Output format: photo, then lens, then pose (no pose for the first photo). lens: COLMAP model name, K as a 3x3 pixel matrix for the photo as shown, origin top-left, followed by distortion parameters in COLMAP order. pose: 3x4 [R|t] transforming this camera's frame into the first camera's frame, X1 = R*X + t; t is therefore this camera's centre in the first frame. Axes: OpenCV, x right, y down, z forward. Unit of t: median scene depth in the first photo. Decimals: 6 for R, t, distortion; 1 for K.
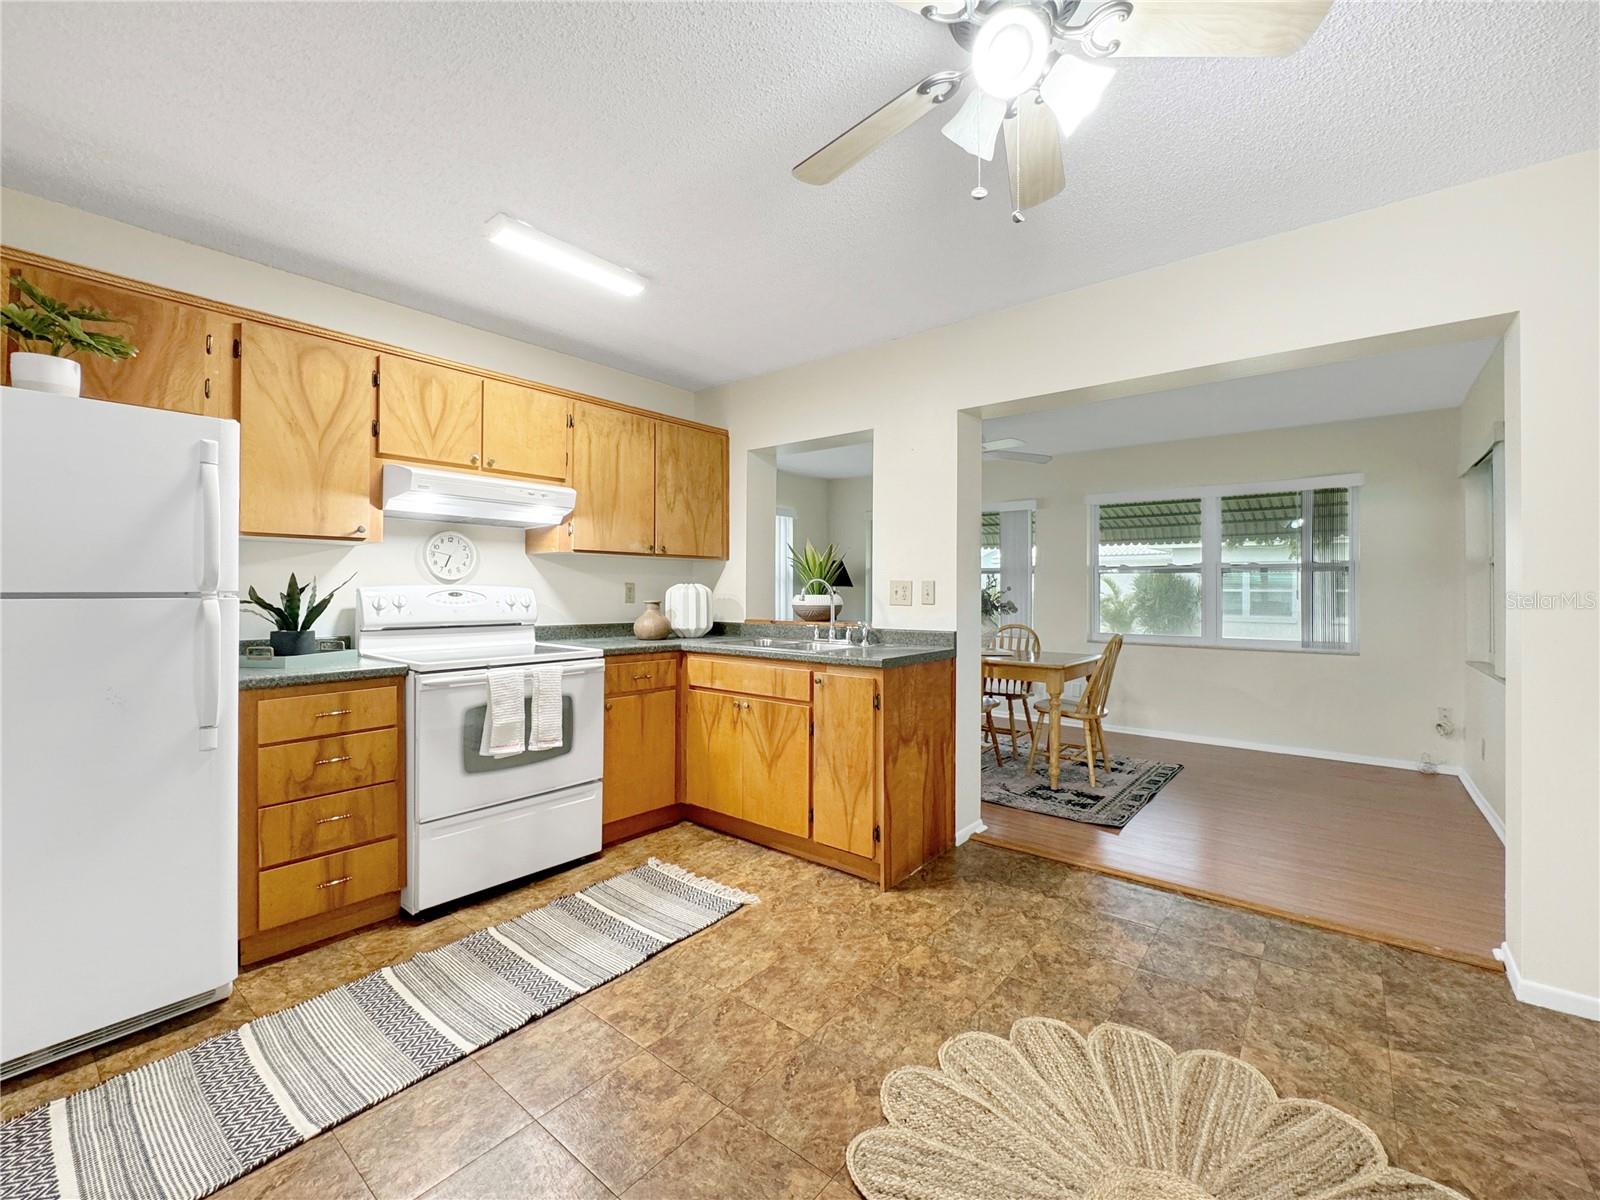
lens RADIAL K [[670.0, 0, 798.6], [0, 670.0, 584.7], [0, 0, 1]] dist [-0.007939, 0.000148]
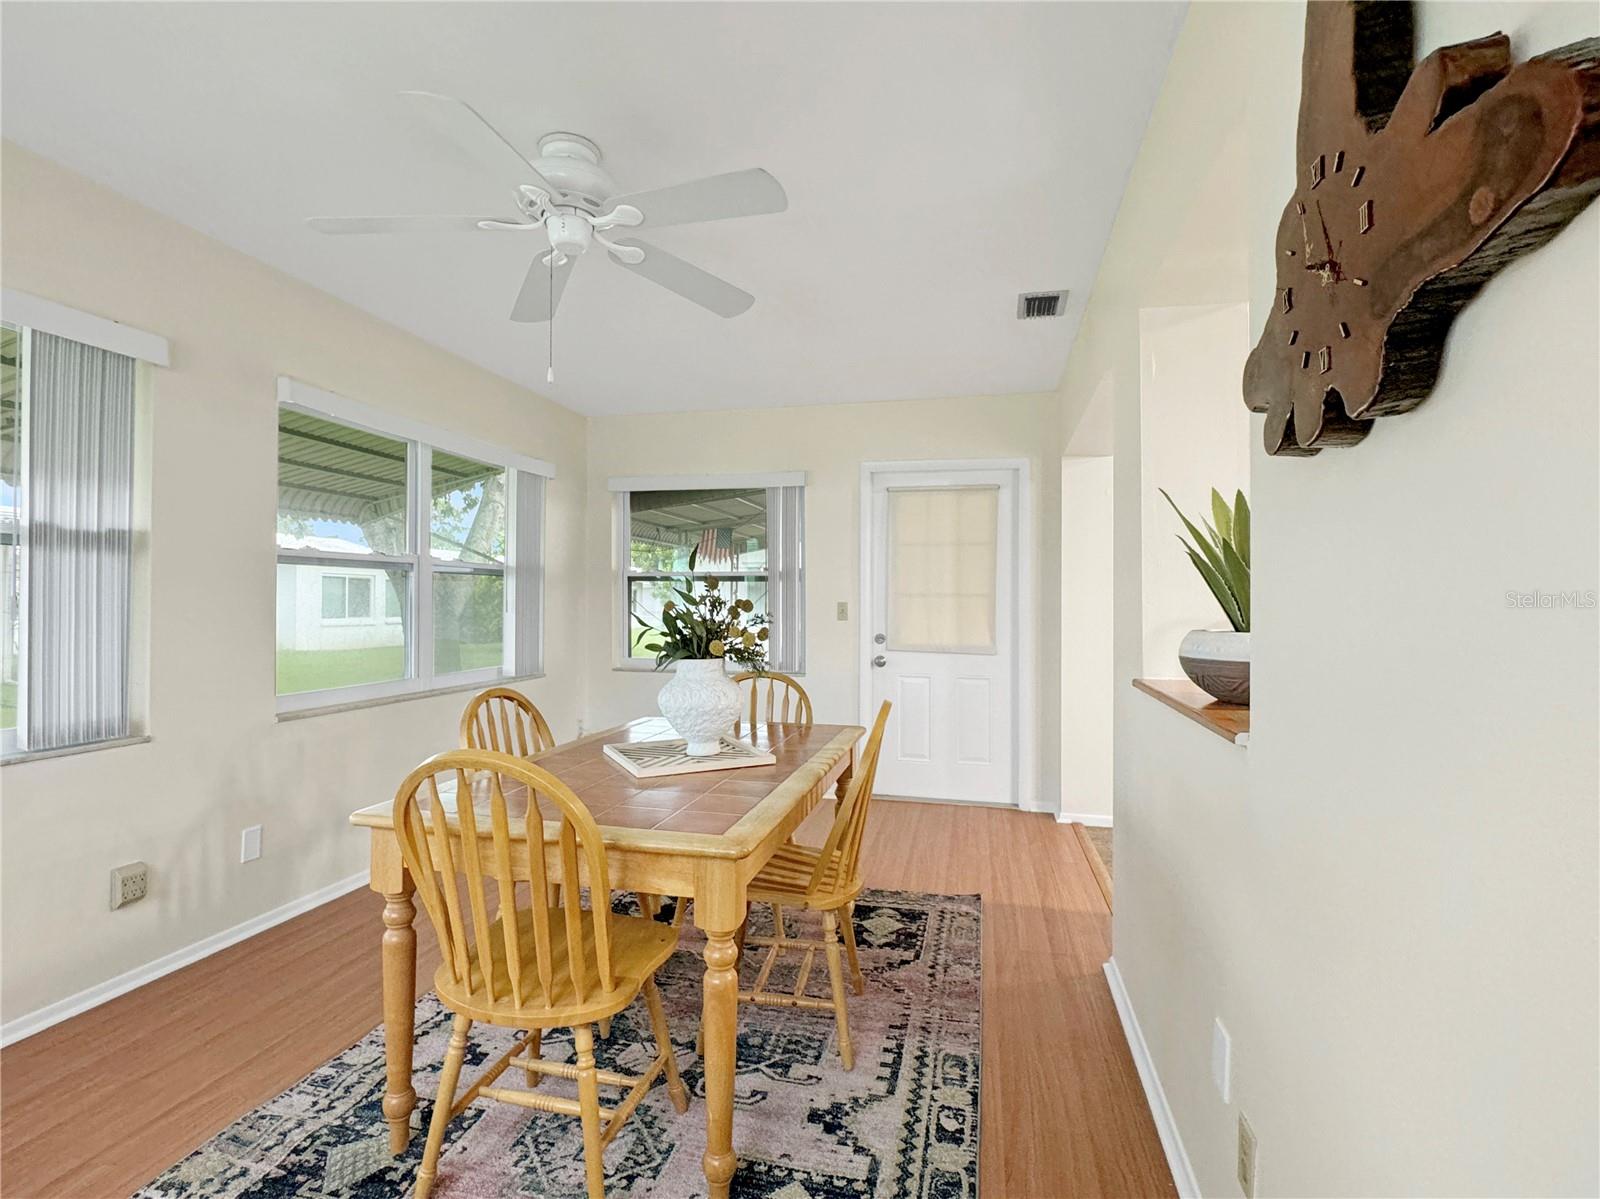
lens RADIAL K [[771.6, 0, 798.5], [0, 771.6, 605.6], [0, 0, 1]] dist [-0.002945, 0.000163]
pose [[-0.446371, -0.003339, 0.894842, -0.306543], [-0.011046, 0.999937, -0.001779, 0.017237], [-0.894780, -0.010678, -0.446380, 1.904485]]
